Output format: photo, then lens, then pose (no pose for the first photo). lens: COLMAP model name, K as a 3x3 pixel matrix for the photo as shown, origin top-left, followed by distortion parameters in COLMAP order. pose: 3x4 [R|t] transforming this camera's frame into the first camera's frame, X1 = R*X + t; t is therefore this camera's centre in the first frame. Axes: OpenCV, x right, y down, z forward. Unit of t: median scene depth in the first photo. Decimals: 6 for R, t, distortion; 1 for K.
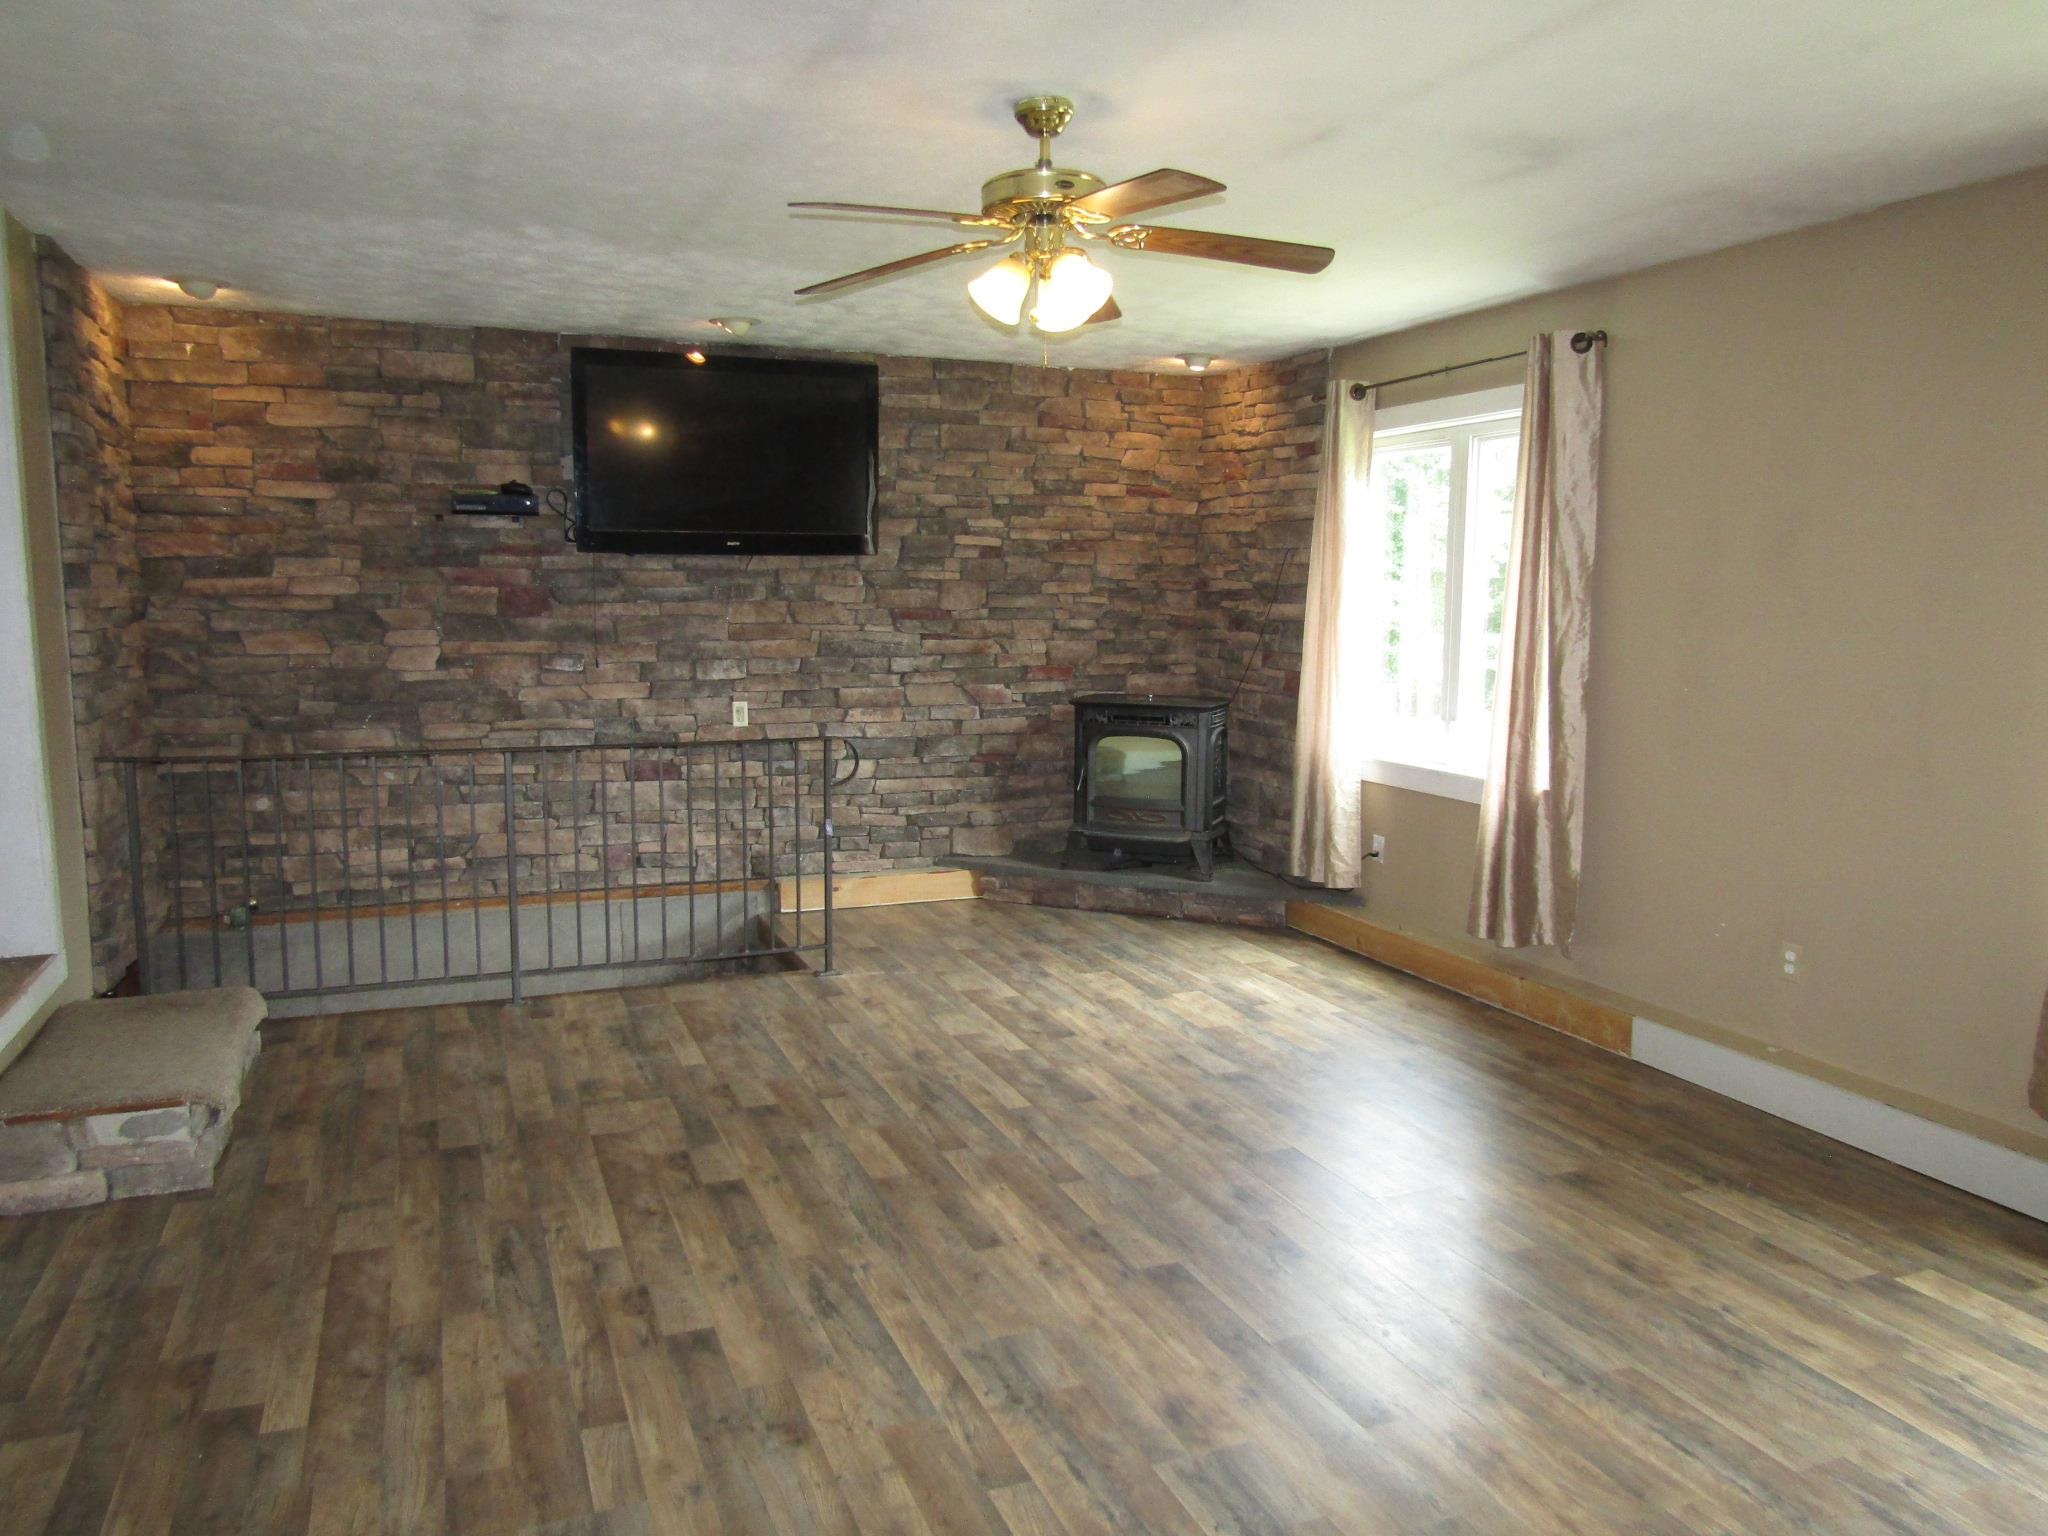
lens RADIAL K [[1471.1, 0, 1021.0], [0, 1471.1, 776.2], [0, 0, 1]] dist [-0.005293, 0.003496]
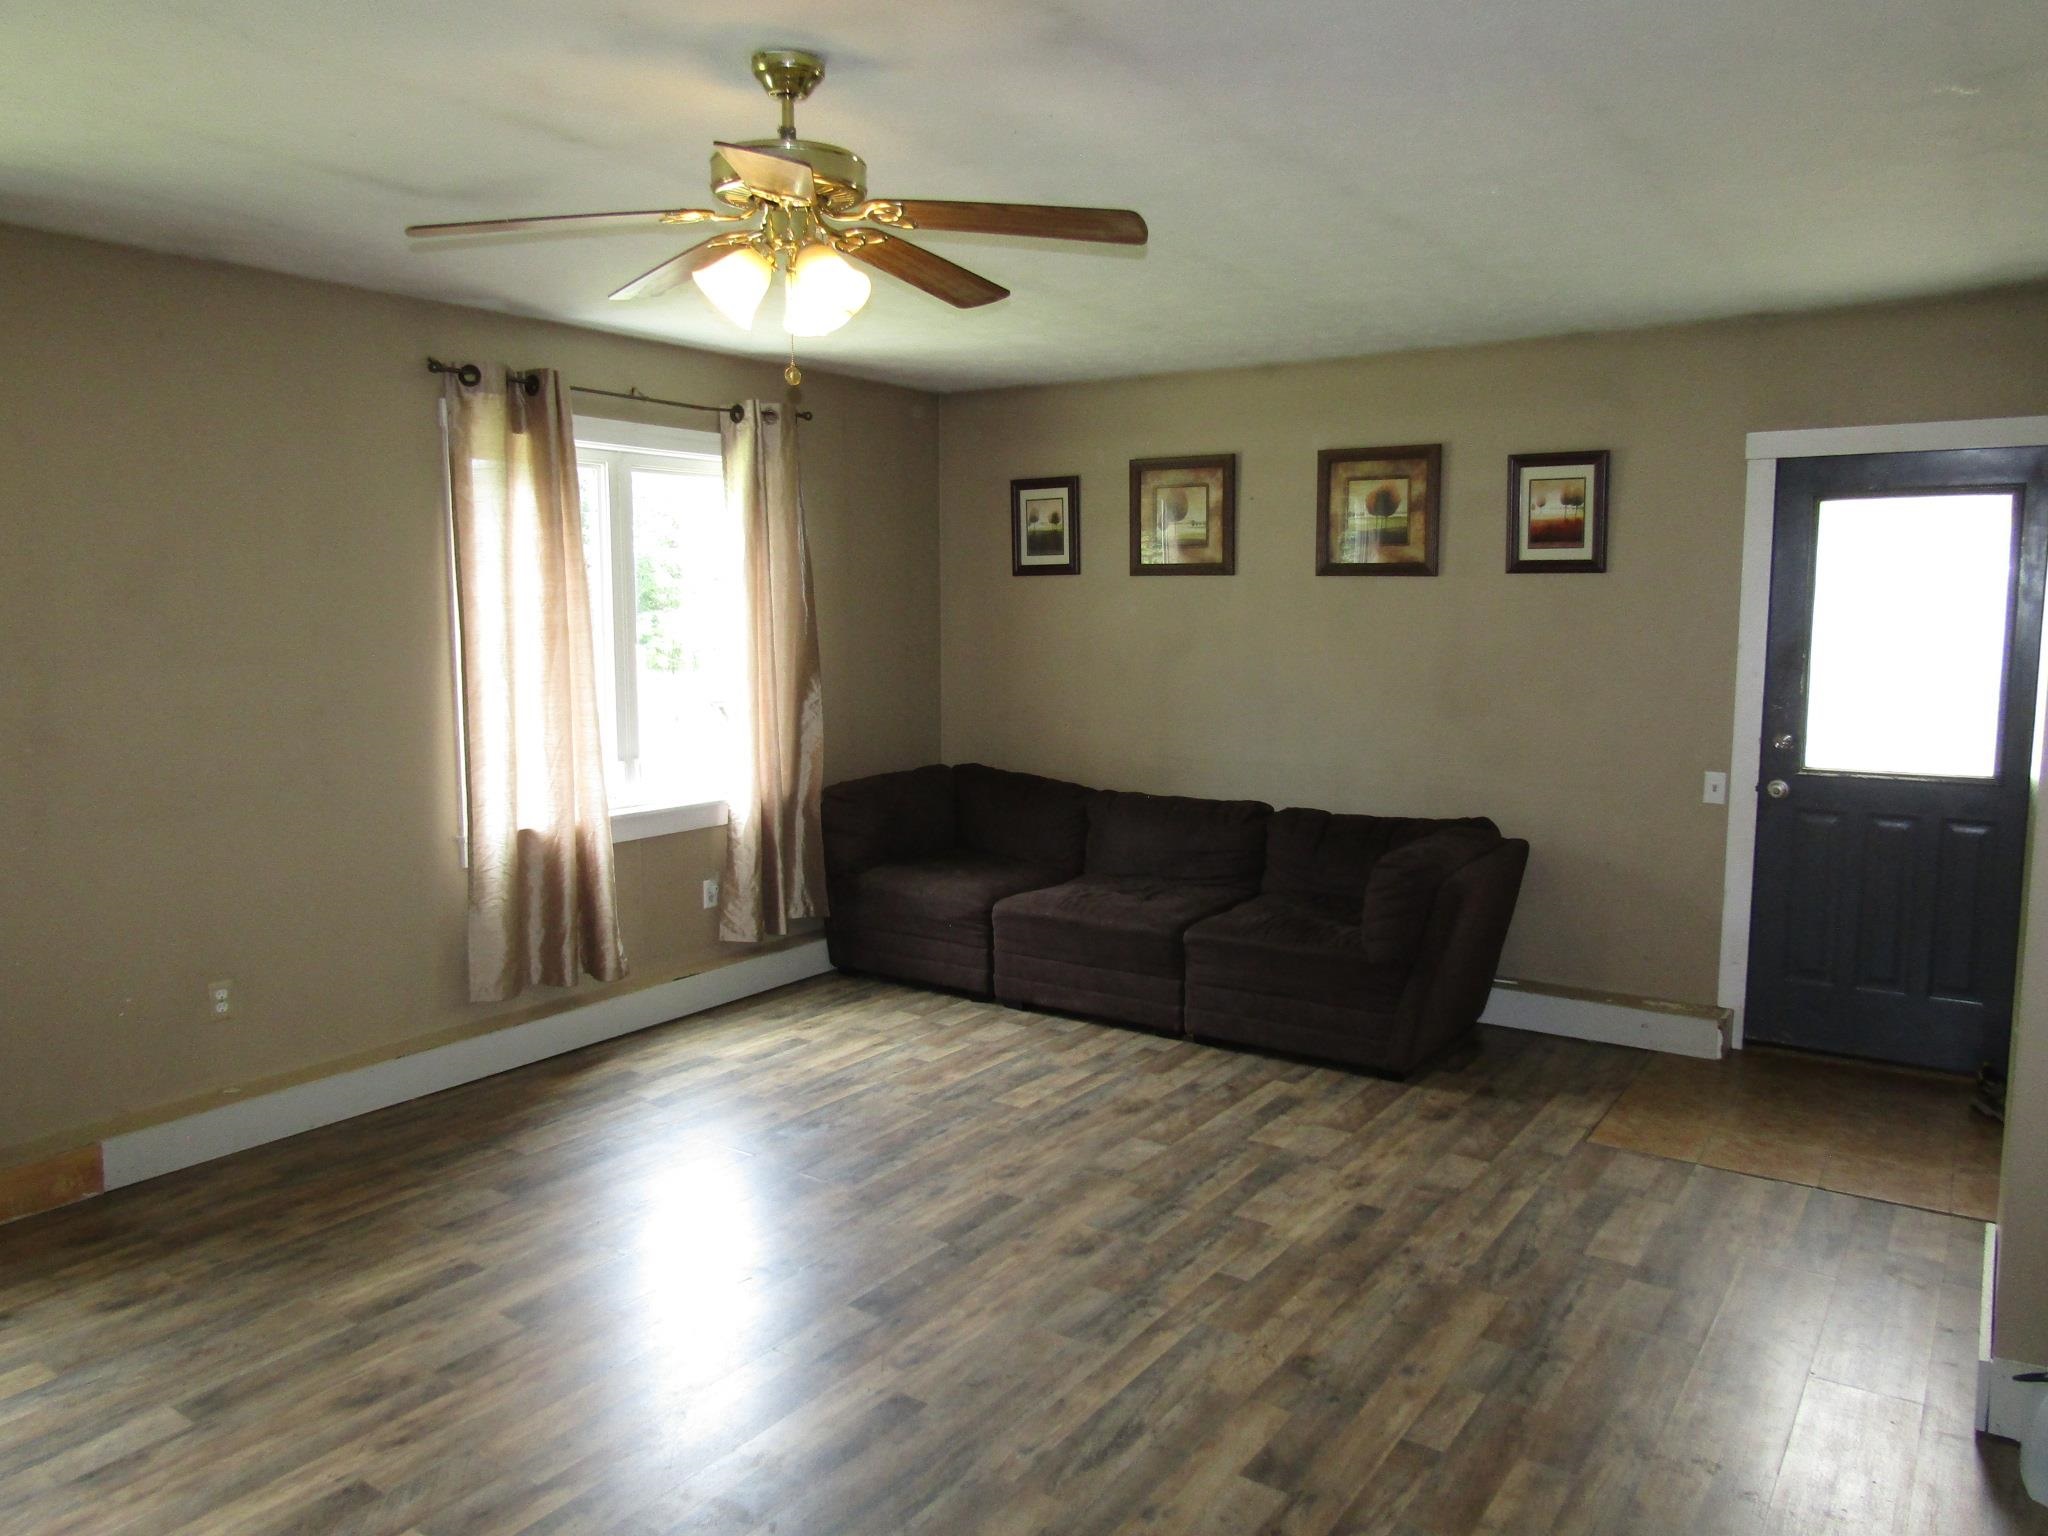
lens RADIAL K [[1471.1, 0, 1021.0], [0, 1471.1, 776.2], [0, 0, 1]] dist [-0.005293, 0.003496]
pose [[-0.555465, -0.106749, 0.824659, -1.307034], [0.097323, 0.976564, 0.191967, -0.360068], [-0.825825, 0.186889, -0.532058, 2.369939]]
